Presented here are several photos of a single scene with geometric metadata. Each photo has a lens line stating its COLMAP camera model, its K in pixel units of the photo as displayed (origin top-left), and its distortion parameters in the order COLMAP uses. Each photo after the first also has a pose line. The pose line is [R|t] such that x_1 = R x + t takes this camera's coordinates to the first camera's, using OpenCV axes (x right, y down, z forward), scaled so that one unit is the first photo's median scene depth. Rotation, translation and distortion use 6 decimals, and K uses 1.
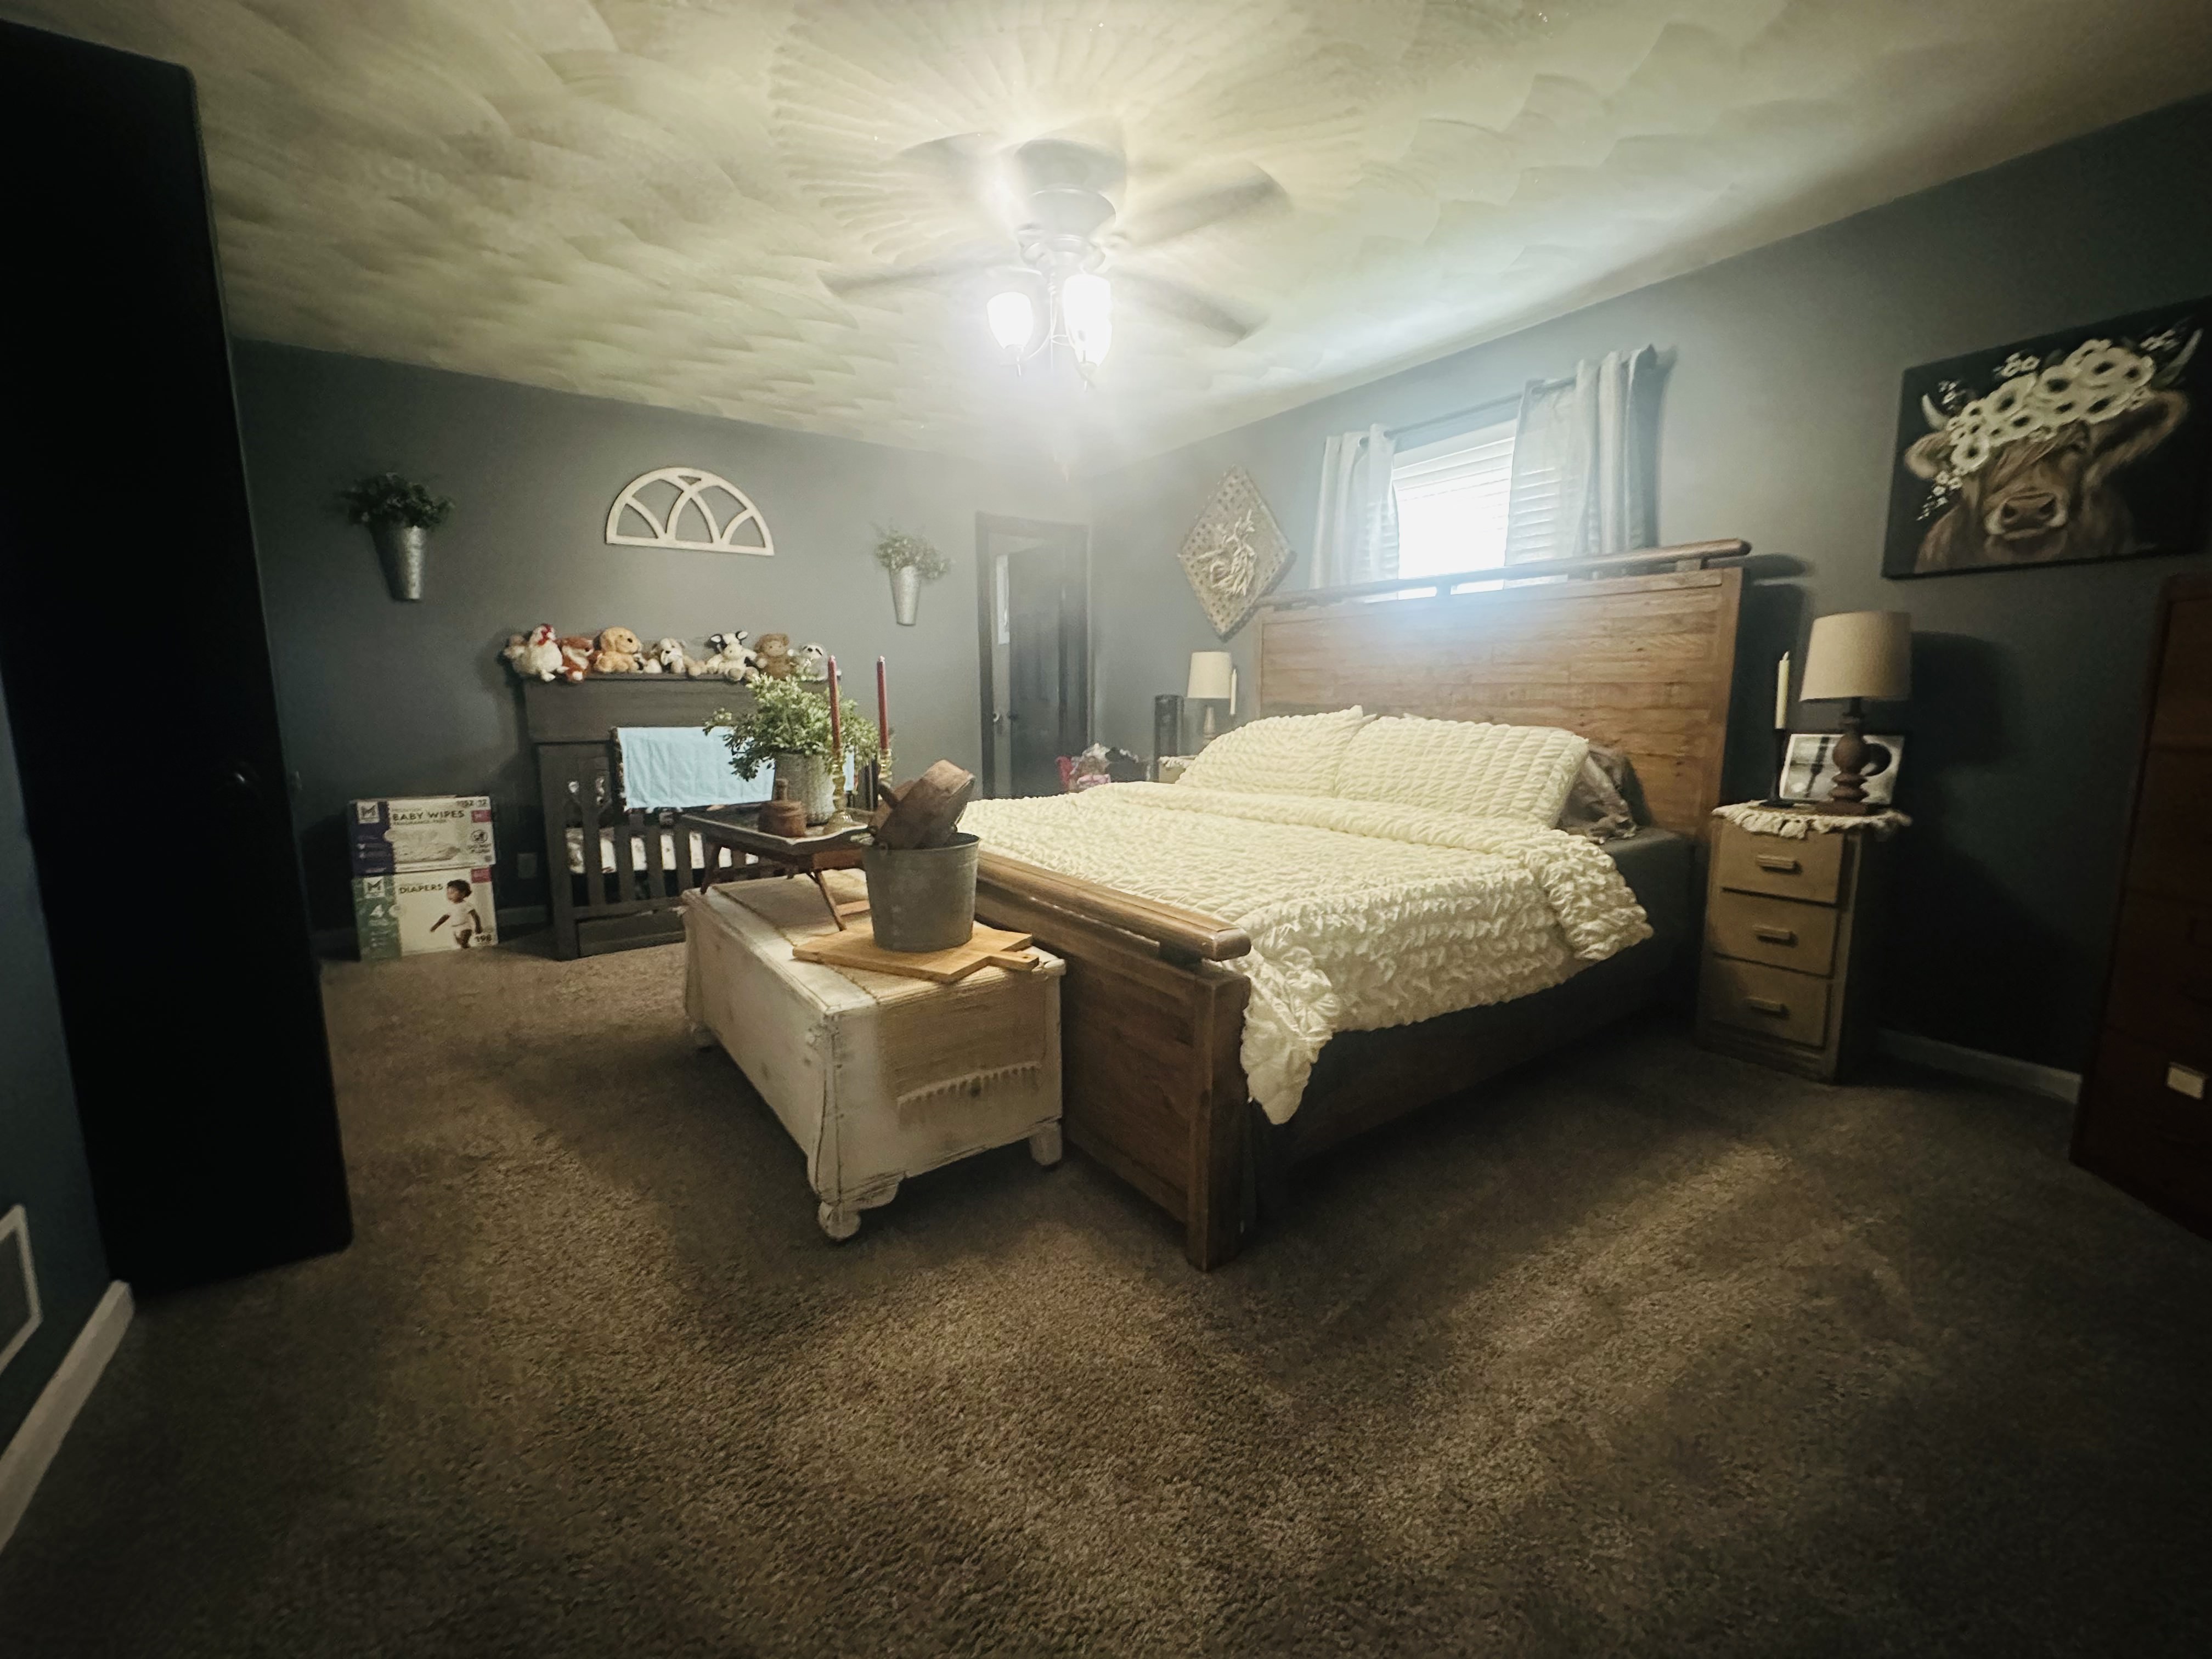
lens RADIAL K [[883.0, 0, 1108.2], [0, 883.0, 826.1], [0, 0, 1]] dist [0.000423, 0.000359]
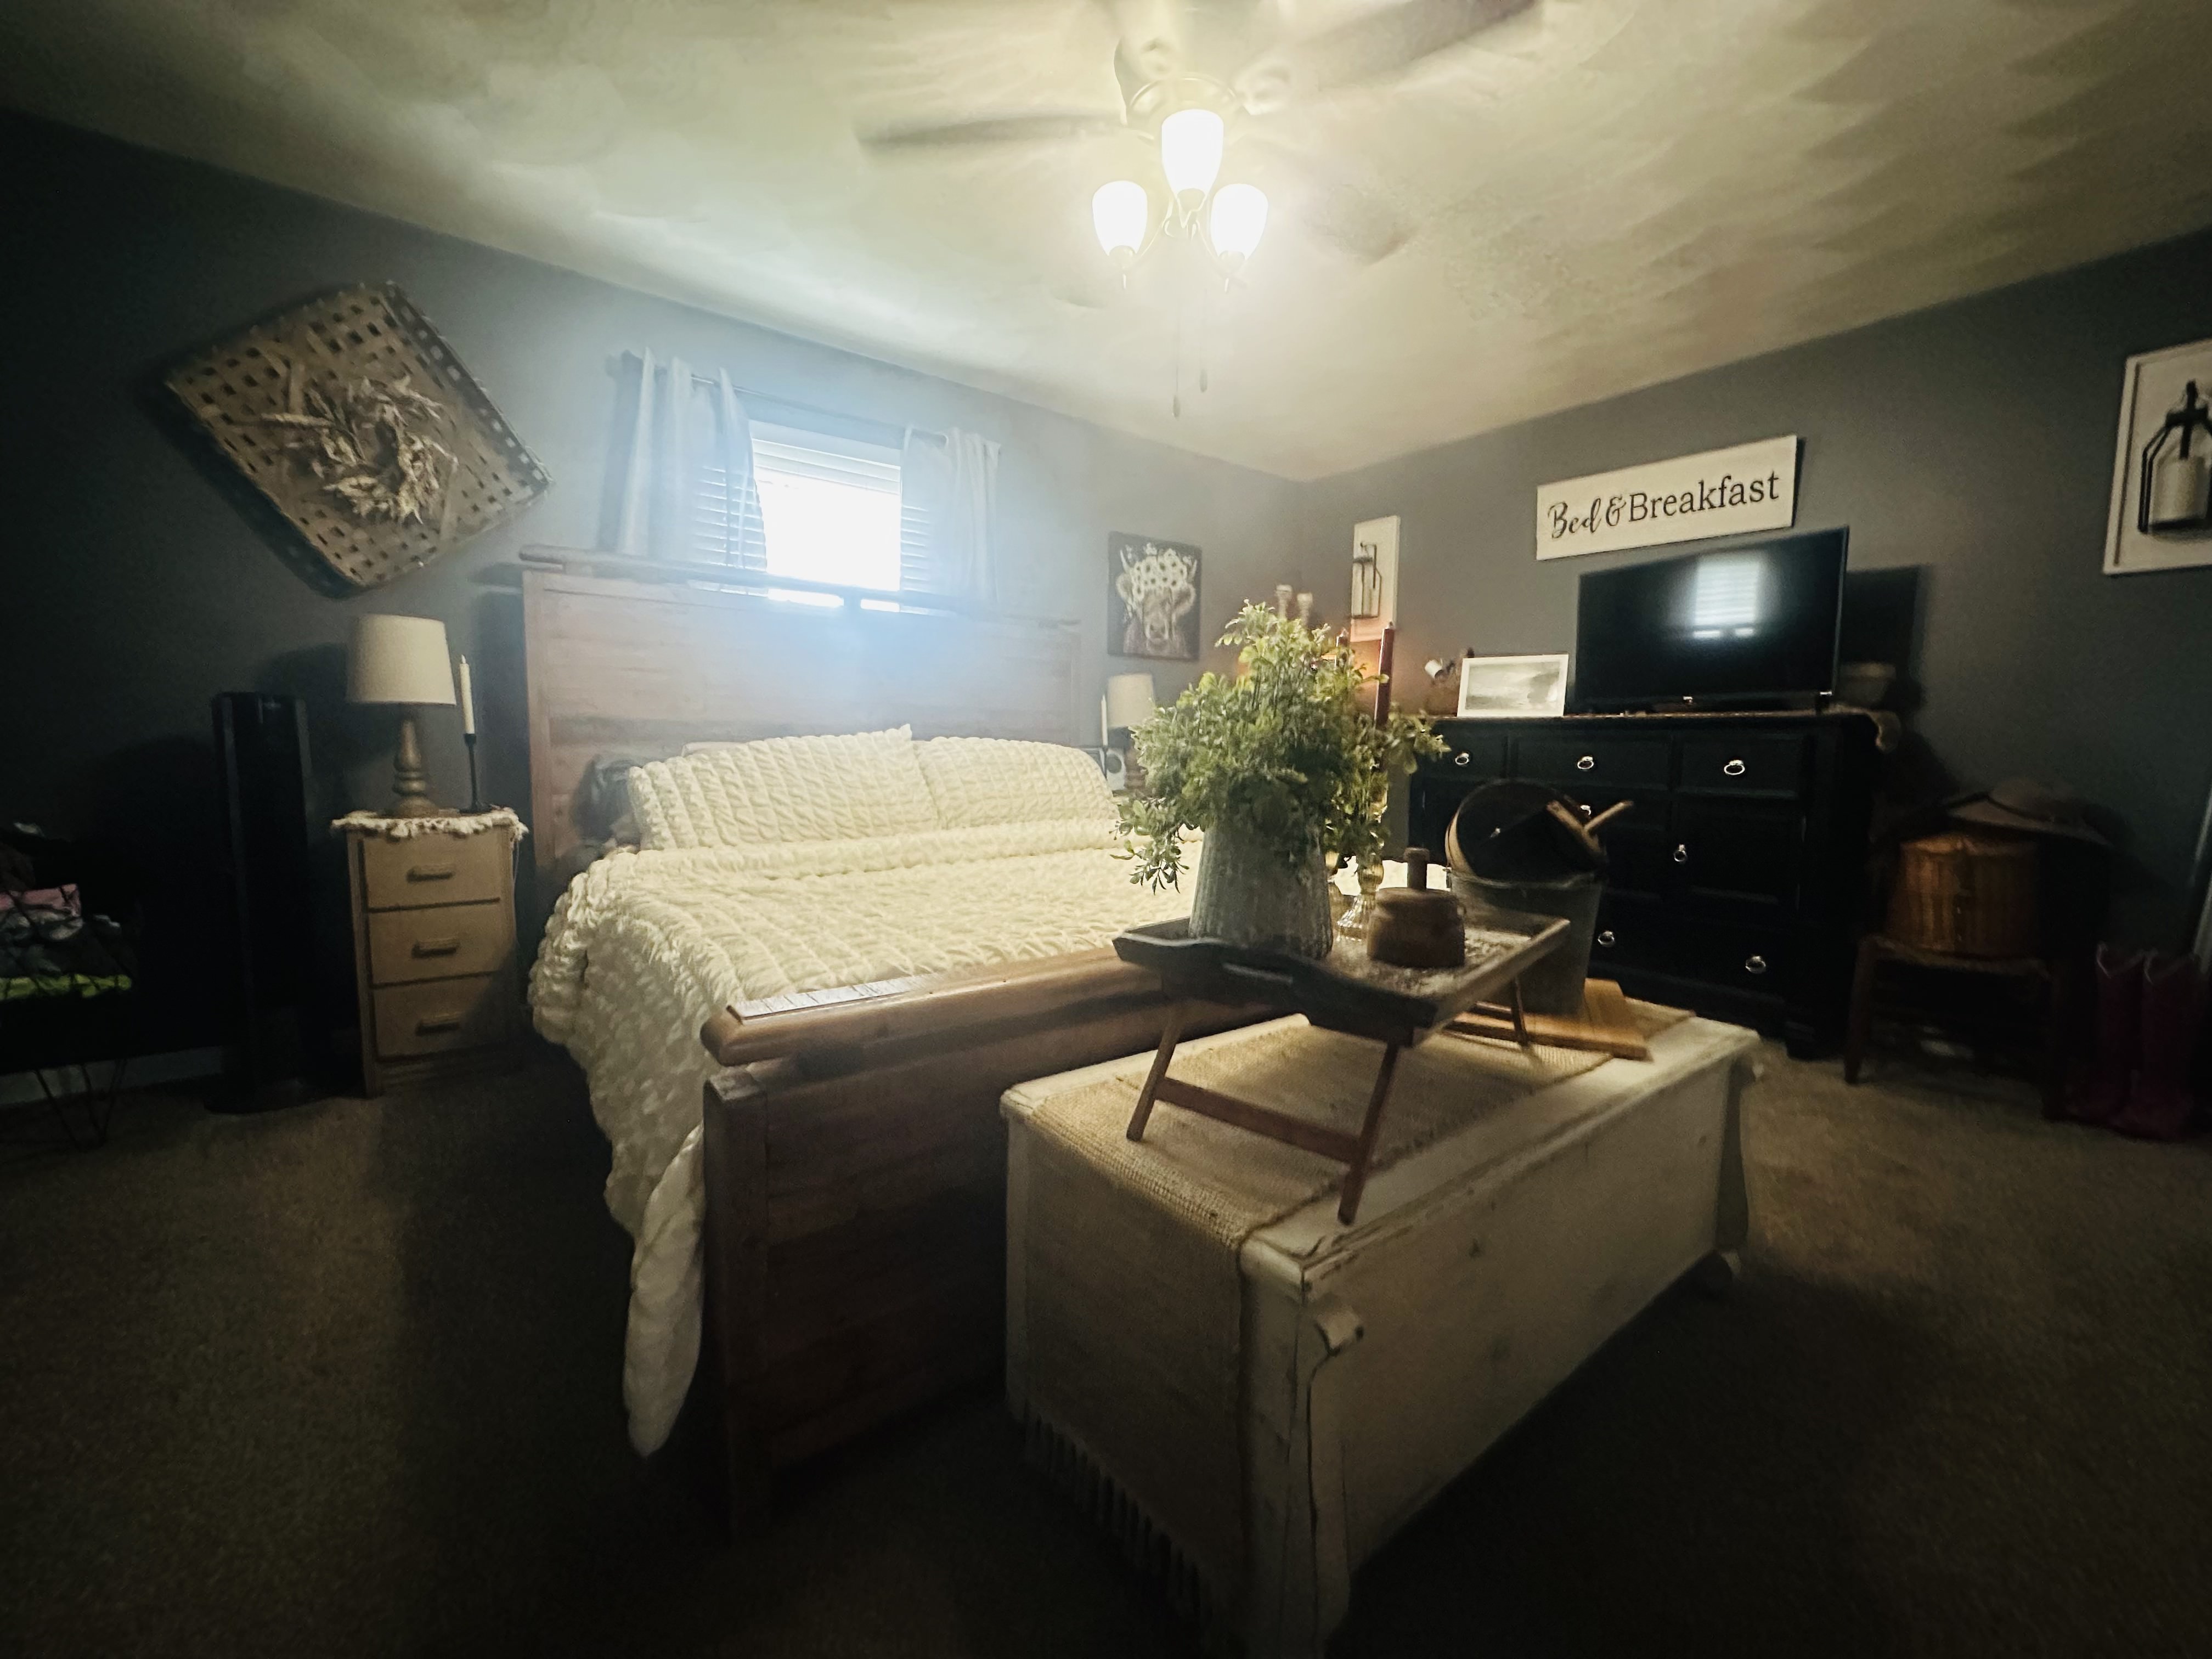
lens RADIAL K [[883.0, 0, 1111.2], [0, 883.0, 821.1], [0, 0, 1]] dist [0.000423, 0.000359]
pose [[-0.032030, -0.092554, 0.995192, -0.853819], [0.127187, 0.987231, 0.095907, -0.140166], [-0.991361, 0.129647, -0.019850, 1.156310]]
